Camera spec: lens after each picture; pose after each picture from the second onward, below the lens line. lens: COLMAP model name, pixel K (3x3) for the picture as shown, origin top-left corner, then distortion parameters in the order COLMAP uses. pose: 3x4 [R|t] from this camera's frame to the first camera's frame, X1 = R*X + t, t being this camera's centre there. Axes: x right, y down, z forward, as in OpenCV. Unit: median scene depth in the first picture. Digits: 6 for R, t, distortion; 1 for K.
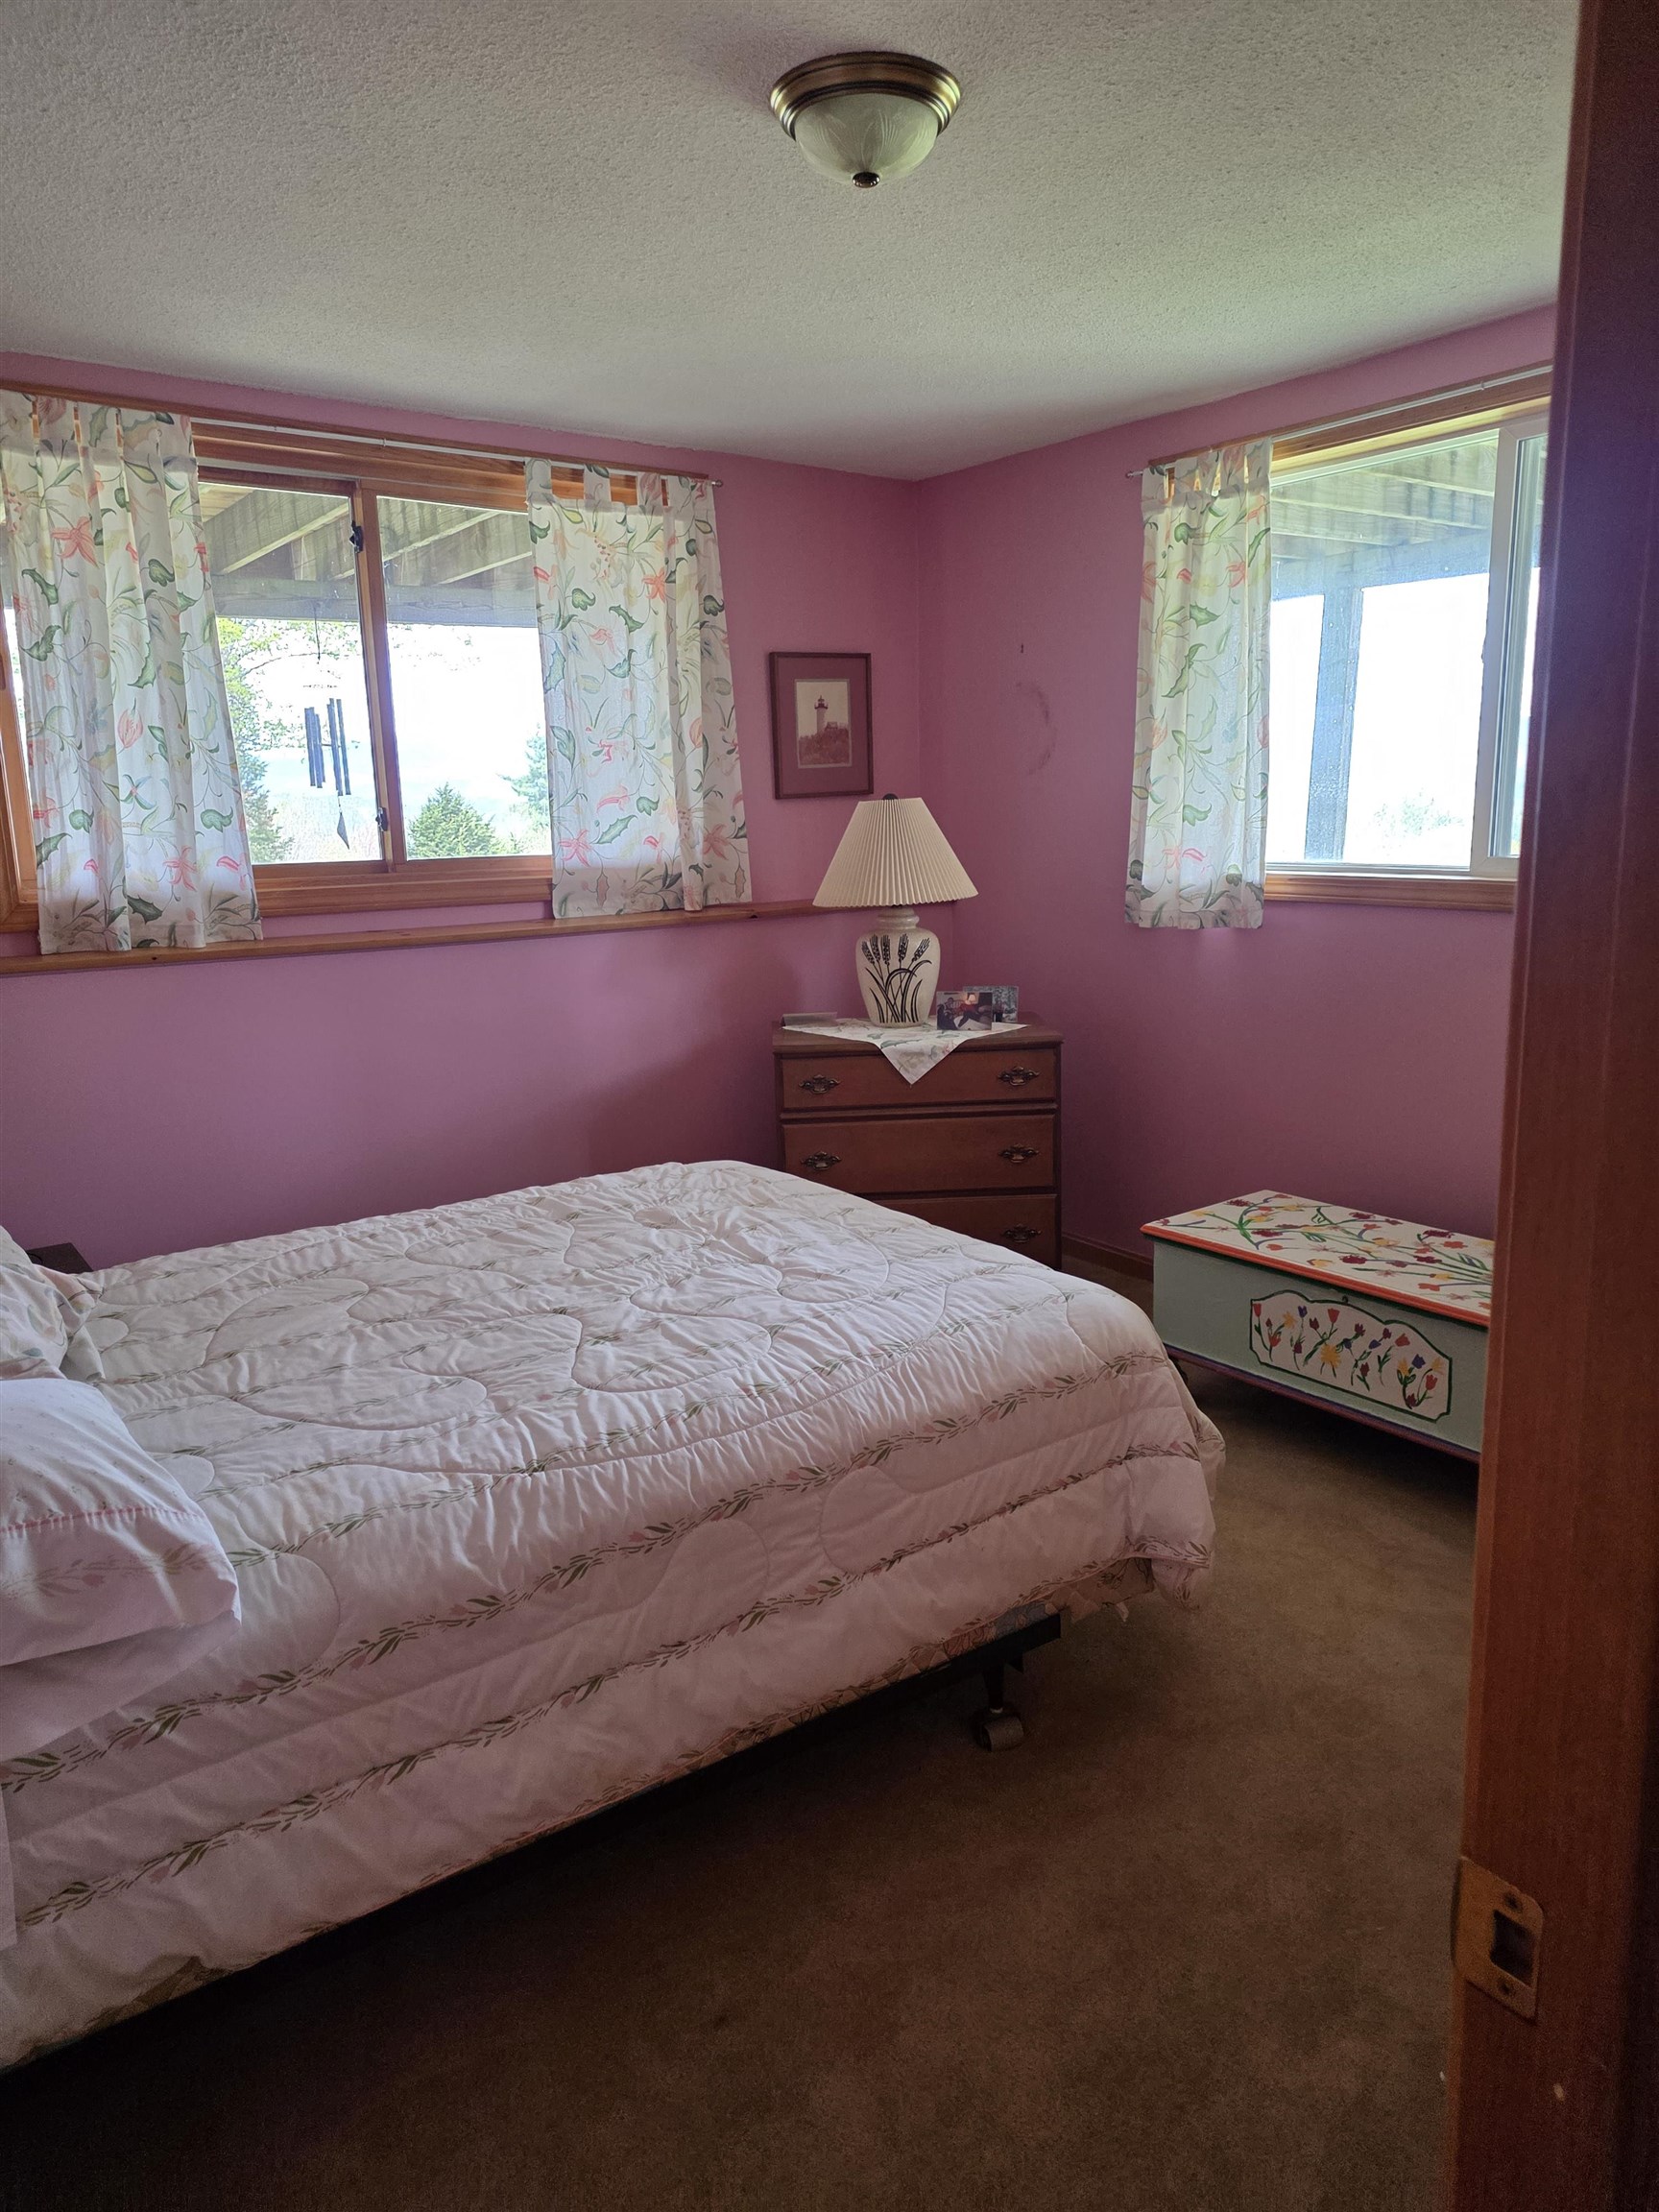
lens RADIAL K [[1495.2, 0, 829.5], [0, 1495.2, 1106.0], [0, 0, 1]] dist [0.165738, -0.204825]
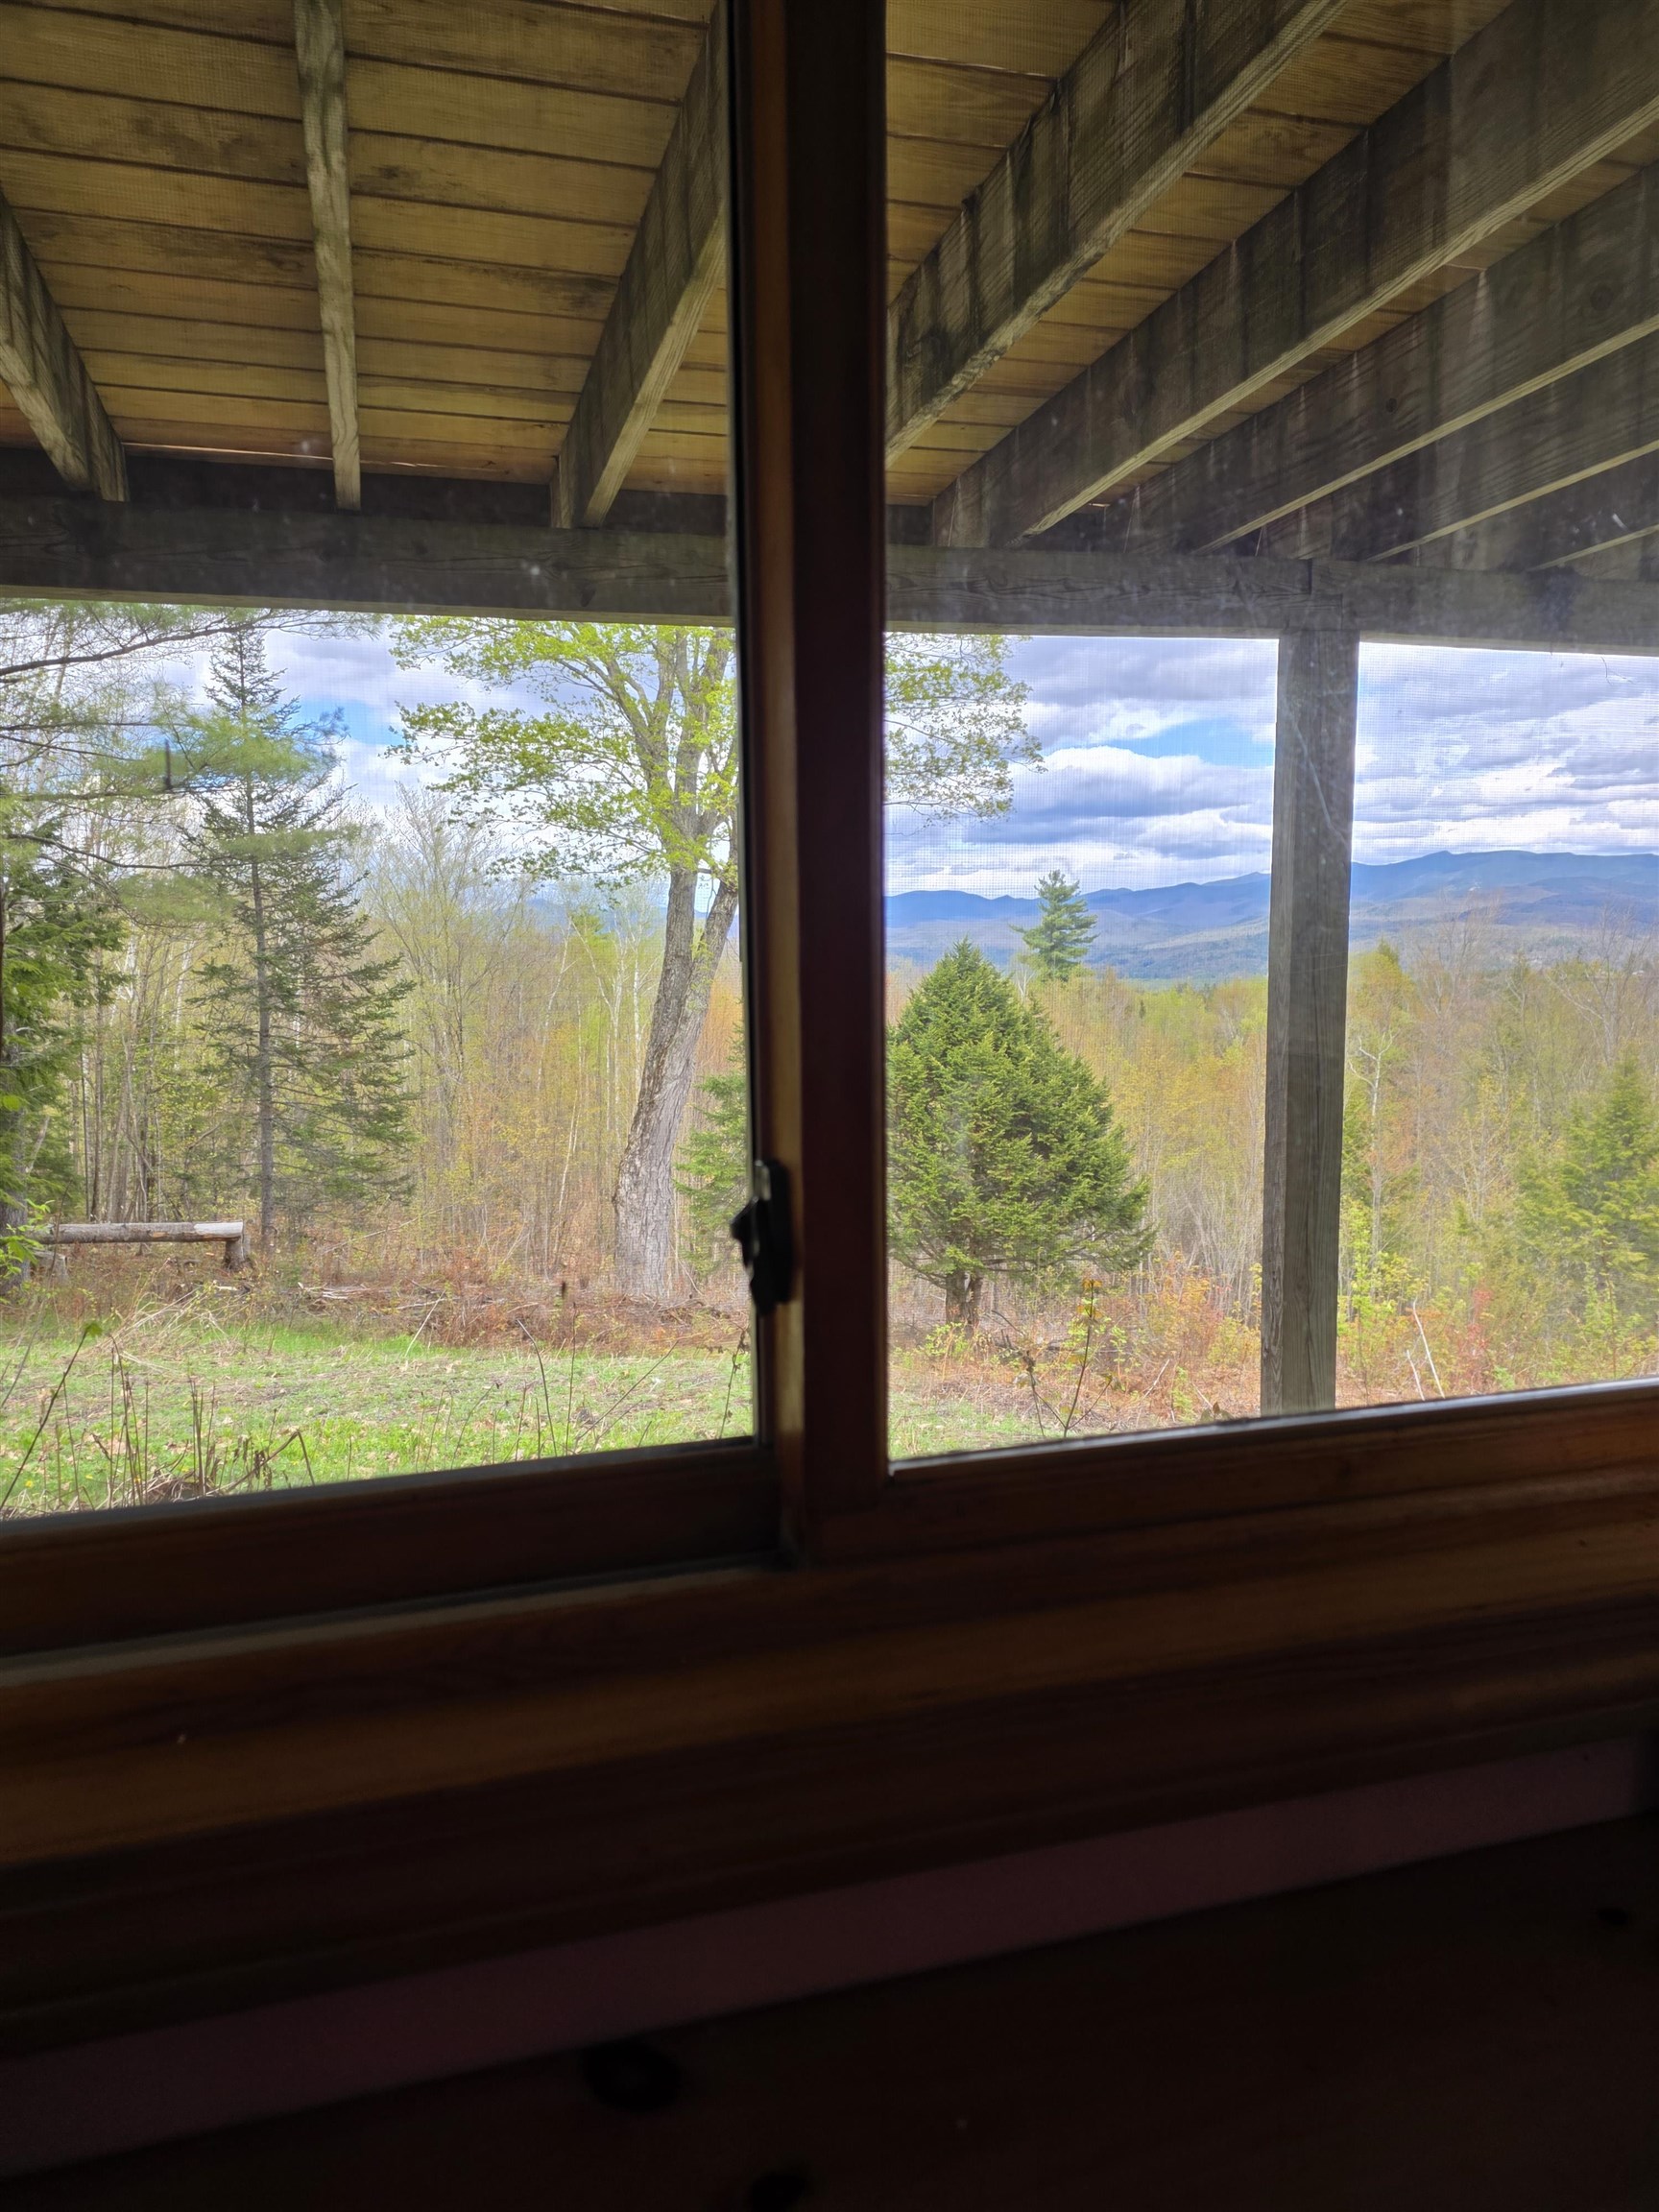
lens RADIAL K [[1495.2, 0, 829.5], [0, 1495.2, 1106.0], [0, 0, 1]] dist [0.165738, -0.204825]
pose [[0.946582, 0.042566, -0.319641, -0.038607], [-0.073041, 0.993788, -0.083964, -0.031727], [0.314082, 0.102825, 0.943811, 0.139583]]
